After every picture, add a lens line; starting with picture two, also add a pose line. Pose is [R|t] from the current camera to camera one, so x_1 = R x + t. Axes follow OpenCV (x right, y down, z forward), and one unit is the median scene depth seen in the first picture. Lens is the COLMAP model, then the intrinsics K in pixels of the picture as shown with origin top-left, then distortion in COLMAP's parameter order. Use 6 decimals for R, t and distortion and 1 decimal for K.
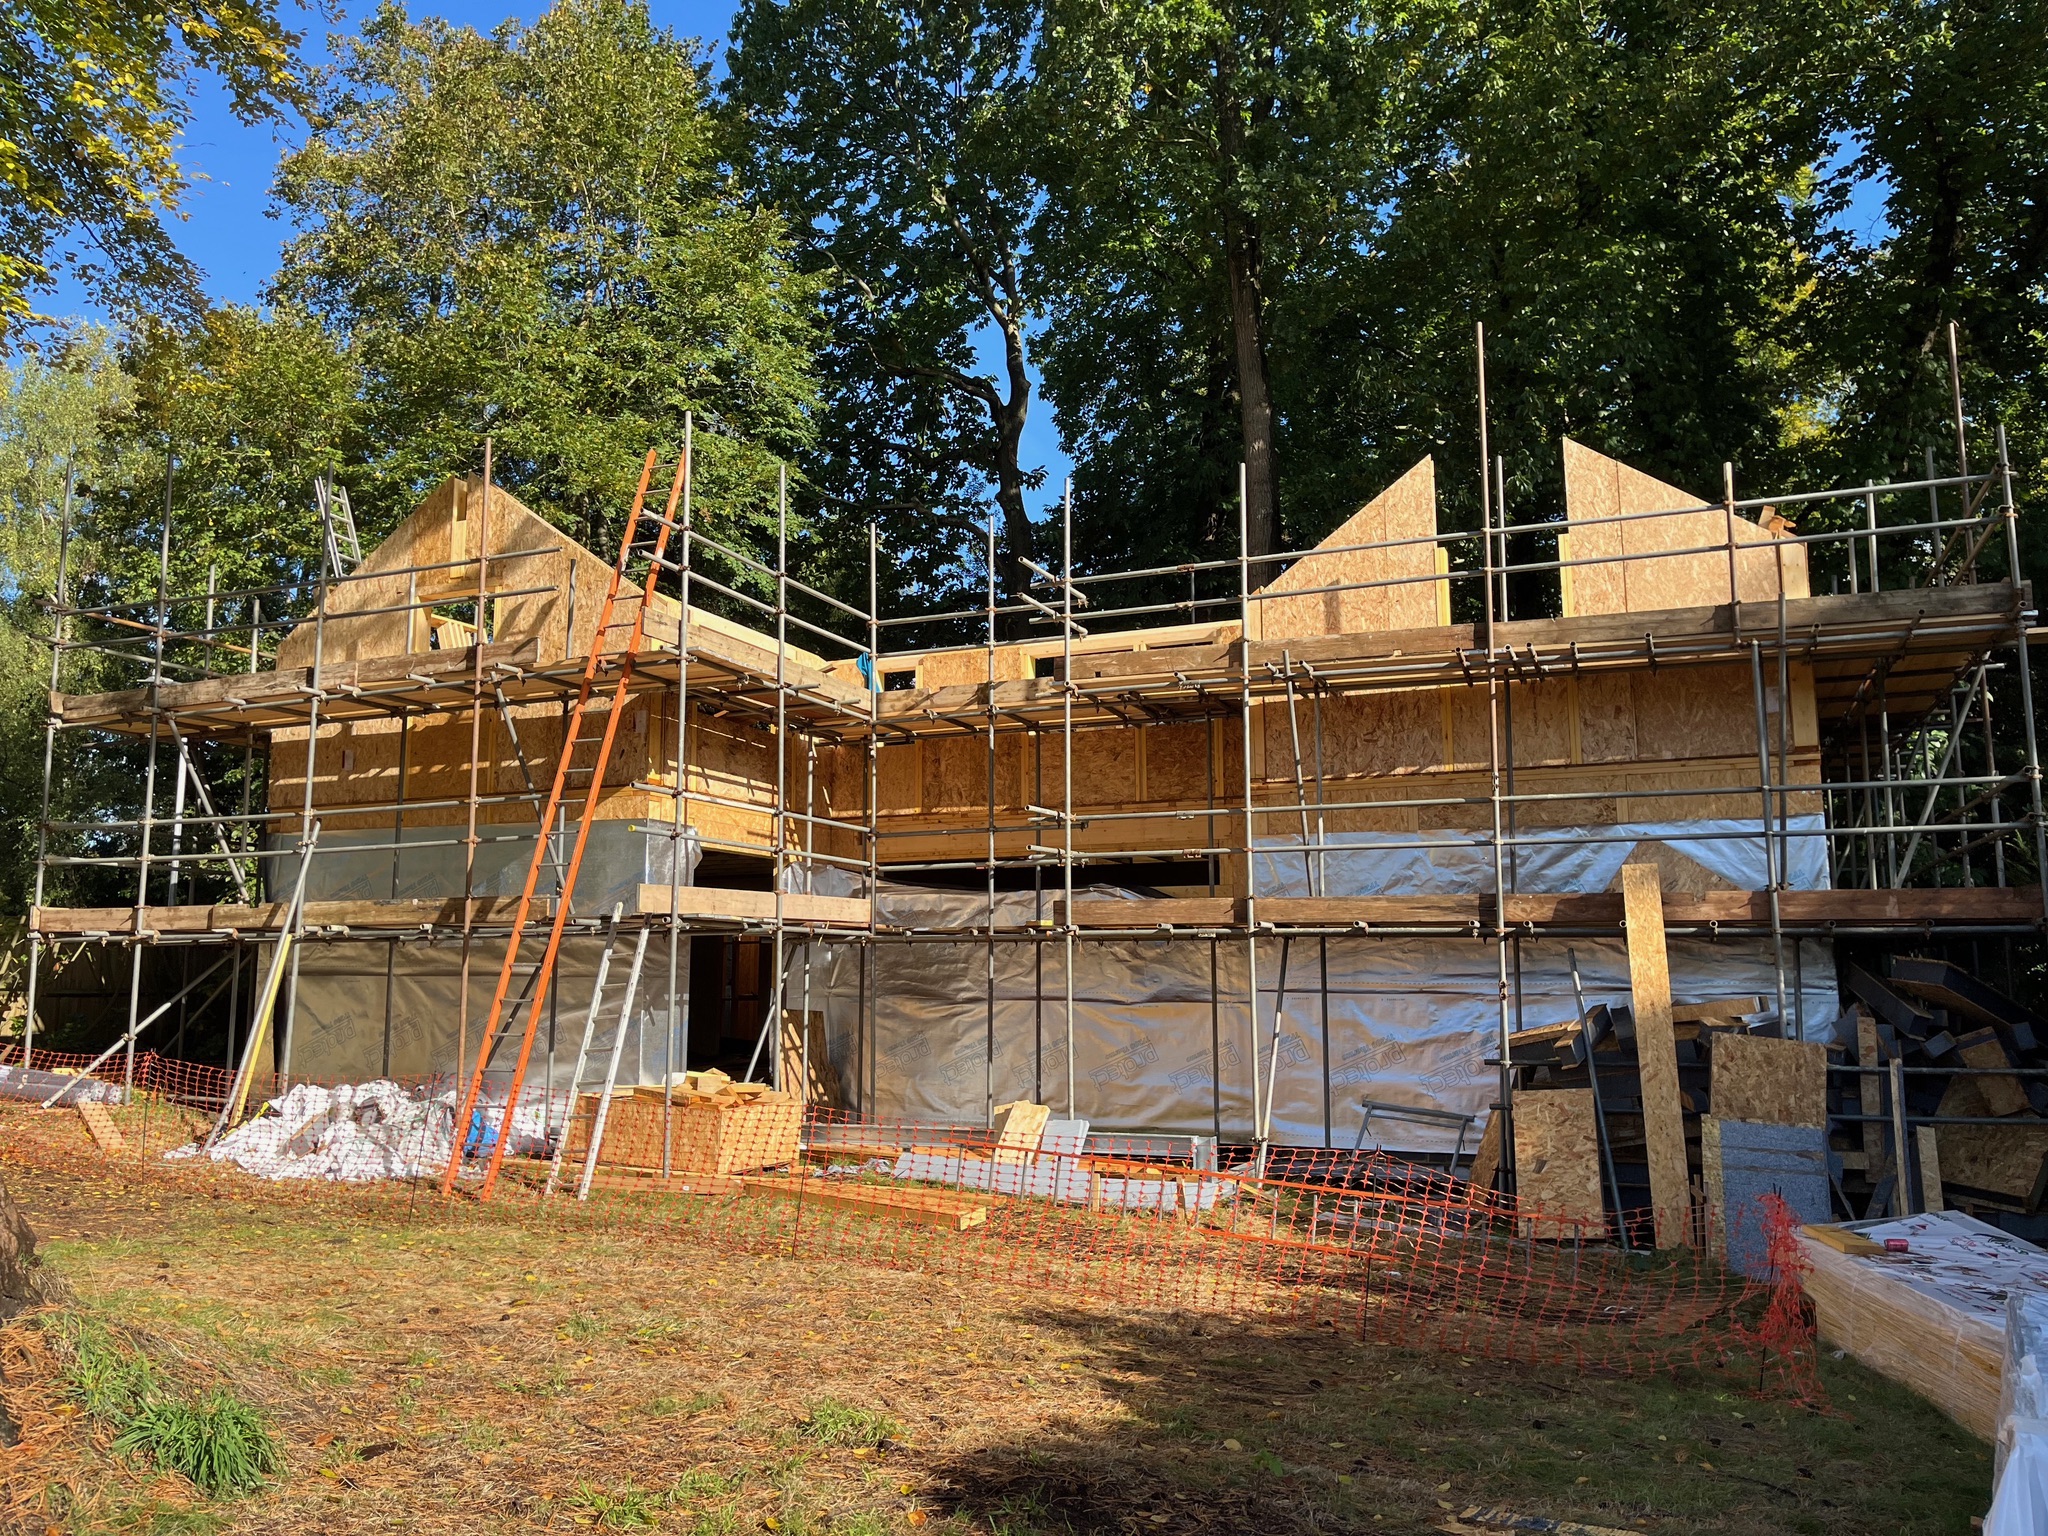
lens RADIAL K [[1558.8, 0, 1019.6], [0, 1558.8, 761.4], [0, 0, 1]] dist [0.005196, 0.001195]
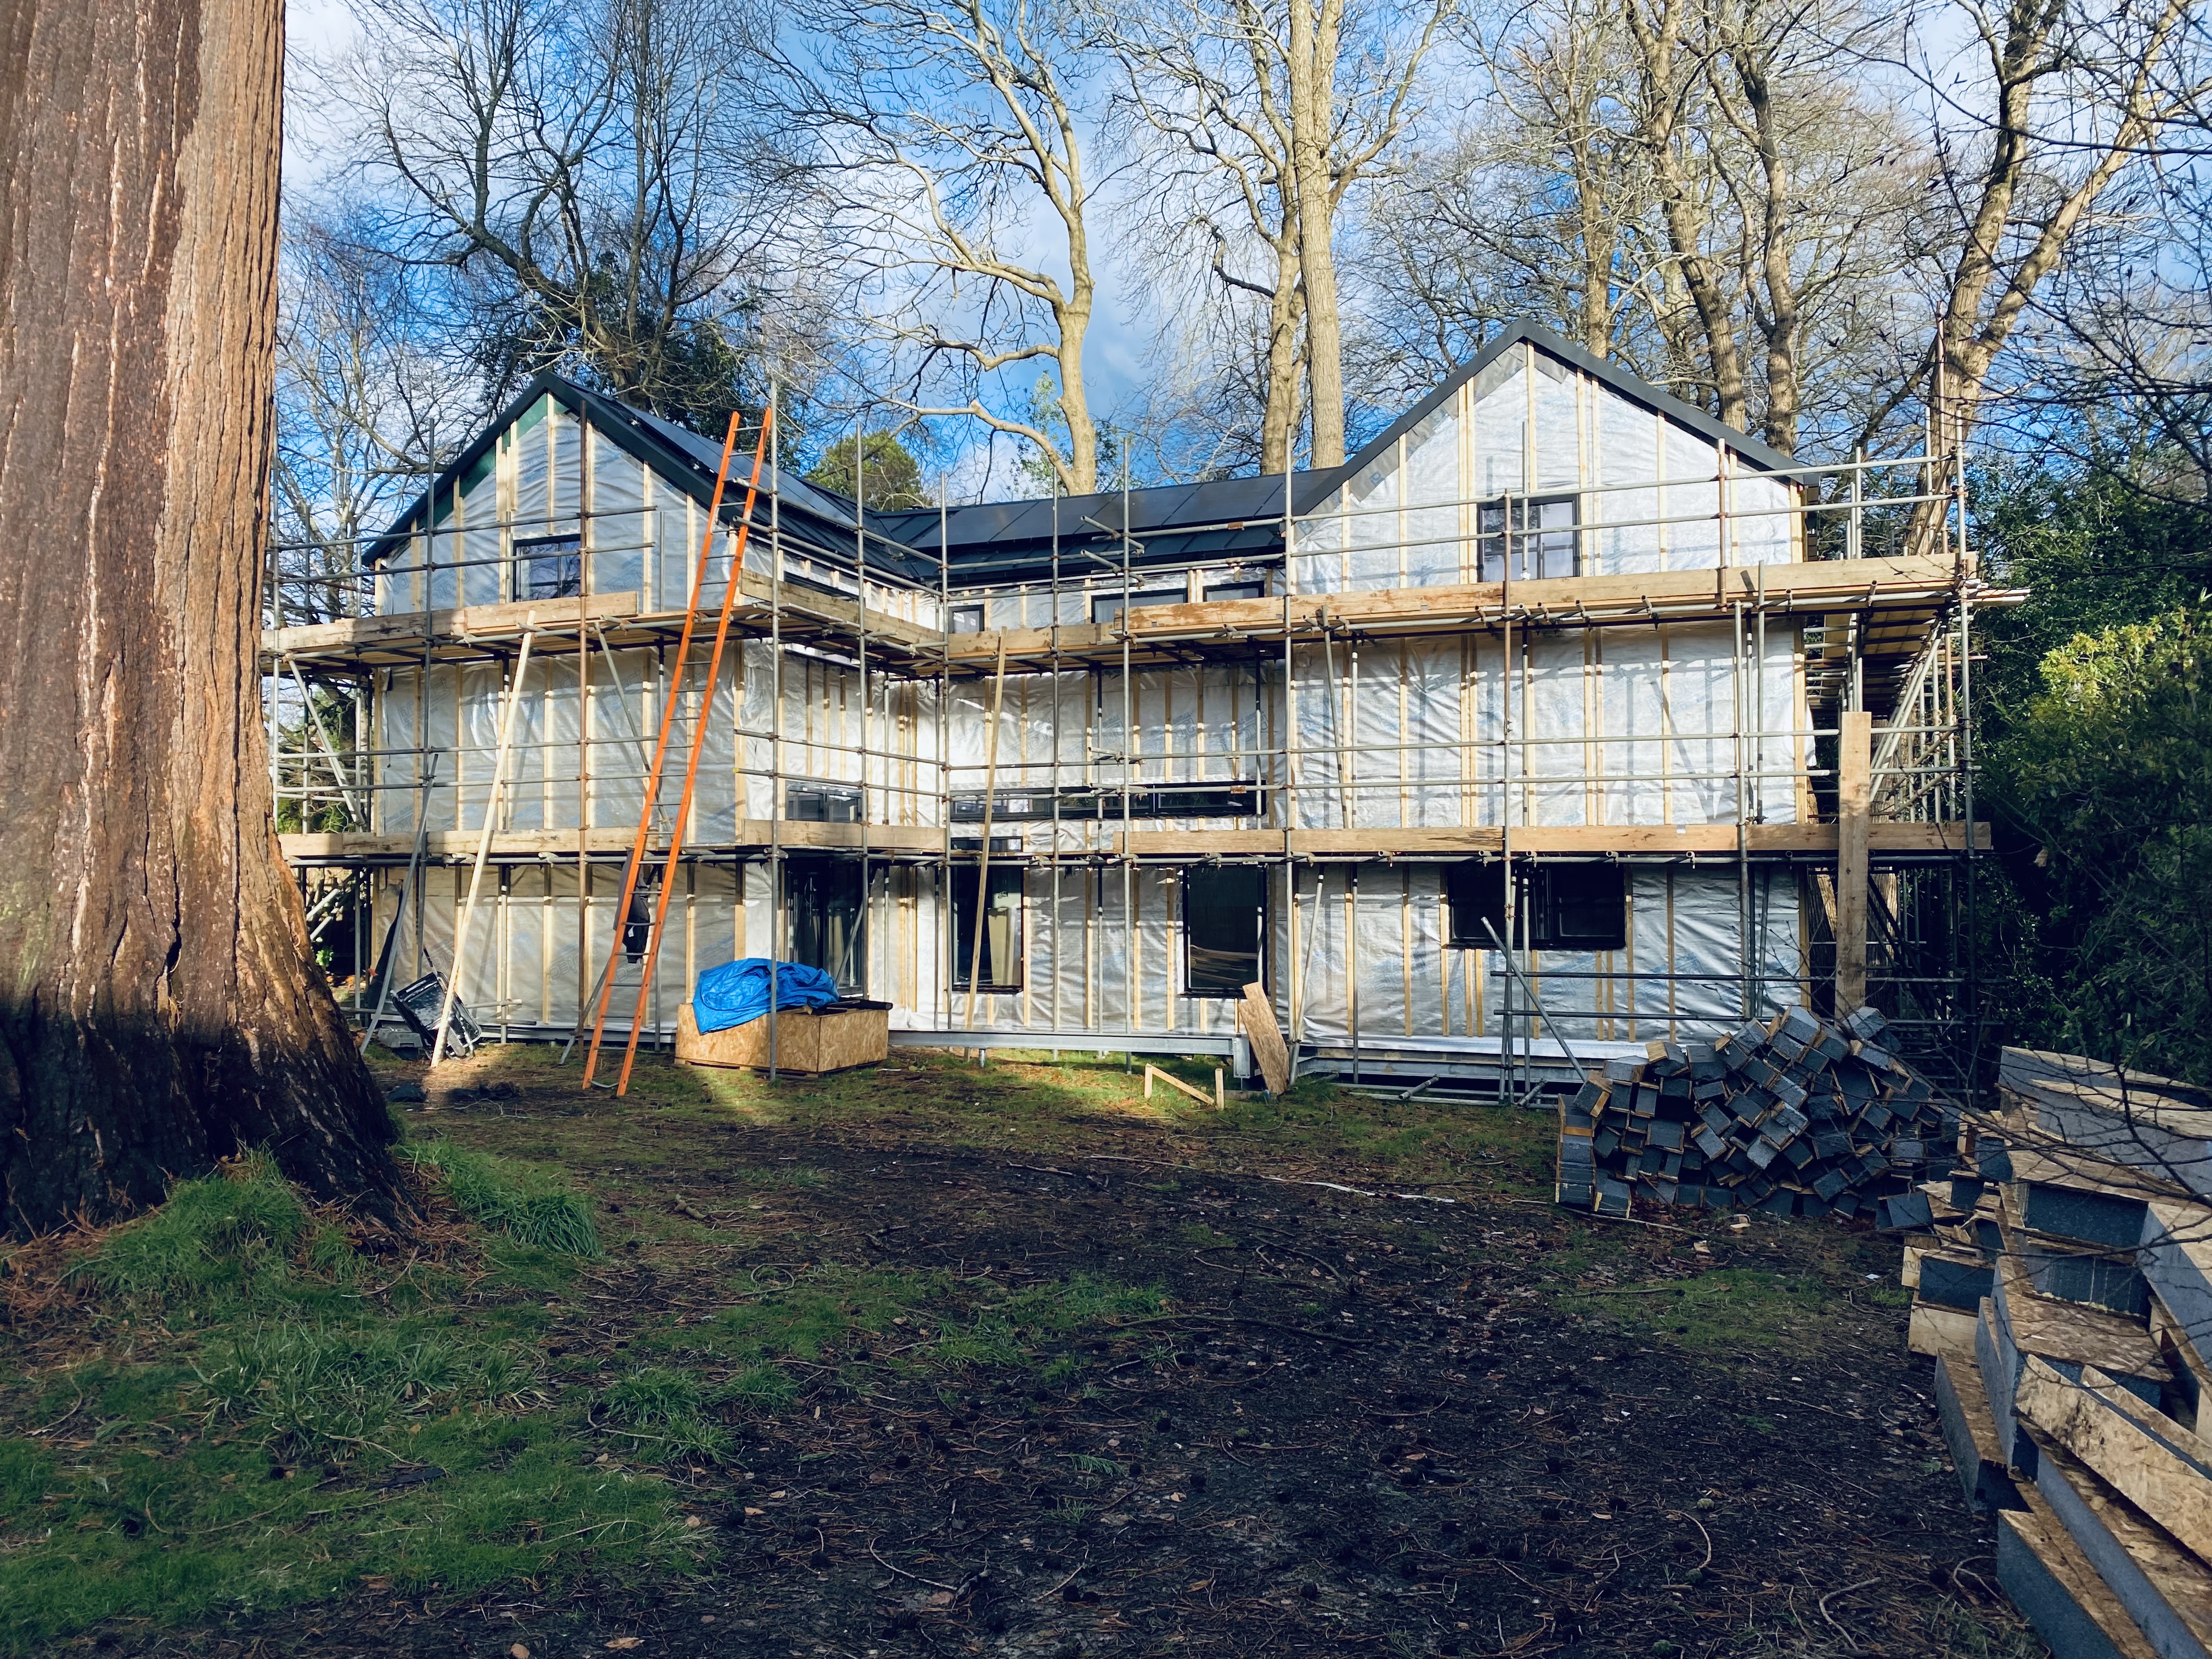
lens RADIAL K [[1659.1, 0, 1108.8], [0, 1659.1, 832.0], [0, 0, 1]] dist [-0.000416, -0.000155]
pose [[0.999872, -0.003121, 0.015701, -0.000240], [0.001447, 0.994416, 0.105517, -0.033971], [-0.015943, -0.105481, 0.994294, -0.168879]]
